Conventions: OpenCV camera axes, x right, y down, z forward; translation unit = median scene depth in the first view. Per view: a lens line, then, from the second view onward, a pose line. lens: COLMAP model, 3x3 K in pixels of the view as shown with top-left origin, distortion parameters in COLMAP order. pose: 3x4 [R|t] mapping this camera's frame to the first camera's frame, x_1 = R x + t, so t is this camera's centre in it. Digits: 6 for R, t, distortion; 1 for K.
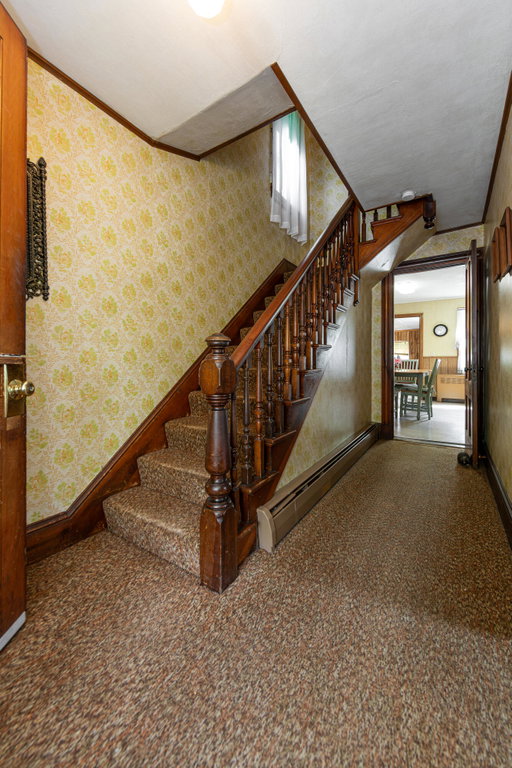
lens RADIAL K [[346.0, 0, 253.6], [0, 346.0, 363.3], [0, 0, 1]] dist [-0.001285, -0.000154]
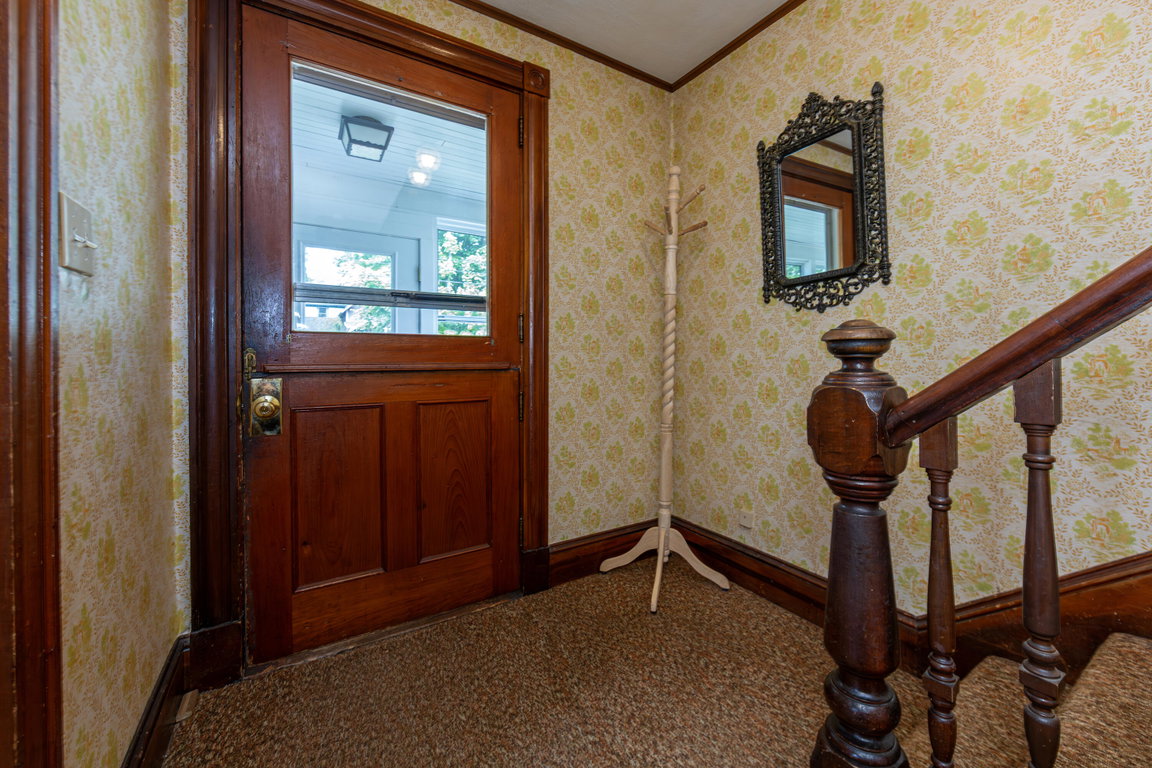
lens RADIAL K [[455.7, 0, 576.3], [0, 455.7, 362.6], [0, 0, 1]] dist [-0.003163, -0.000364]
pose [[-0.467818, 0.004703, -0.883812, 0.490011], [0.000223, 0.999986, 0.005203, -0.033583], [0.883825, 0.002237, -0.467813, 0.899961]]
